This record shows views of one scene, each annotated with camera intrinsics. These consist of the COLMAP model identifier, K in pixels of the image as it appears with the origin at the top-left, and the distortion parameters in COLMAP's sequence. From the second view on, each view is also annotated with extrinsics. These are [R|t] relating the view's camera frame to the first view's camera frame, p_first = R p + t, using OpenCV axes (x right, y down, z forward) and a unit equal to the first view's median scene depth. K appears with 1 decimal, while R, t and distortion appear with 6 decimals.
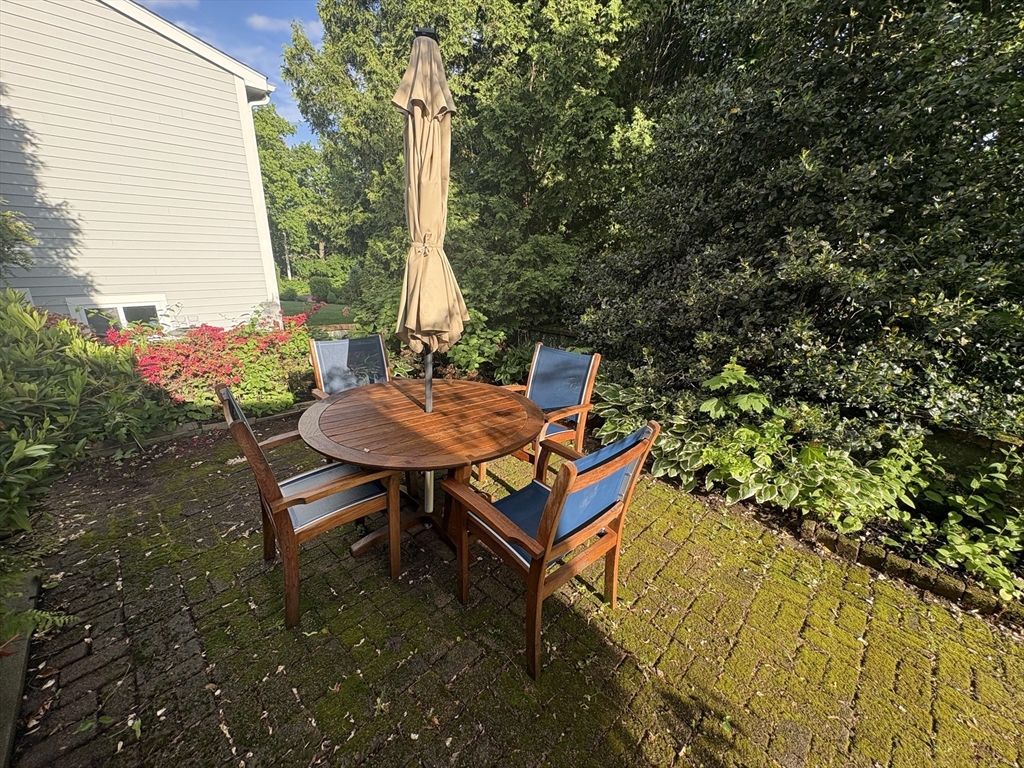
lens RADIAL K [[421.7, 0, 518.3], [0, 421.7, 383.6], [0, 0, 1]] dist [-0.000528, -0.000033]
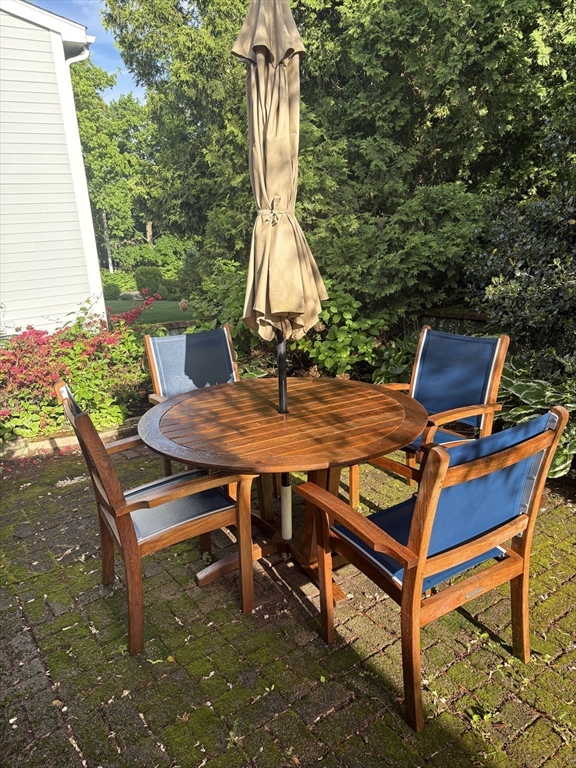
lens RADIAL K [[599.2, 0, 288.0], [0, 599.2, 384.0], [0, 0, 1]] dist [0.056651, -0.066407]
pose [[0.977070, -0.030732, -0.210690, 0.032493], [0.024055, 0.999126, -0.034181, 0.036833], [0.211557, 0.028329, 0.976955, -0.103290]]
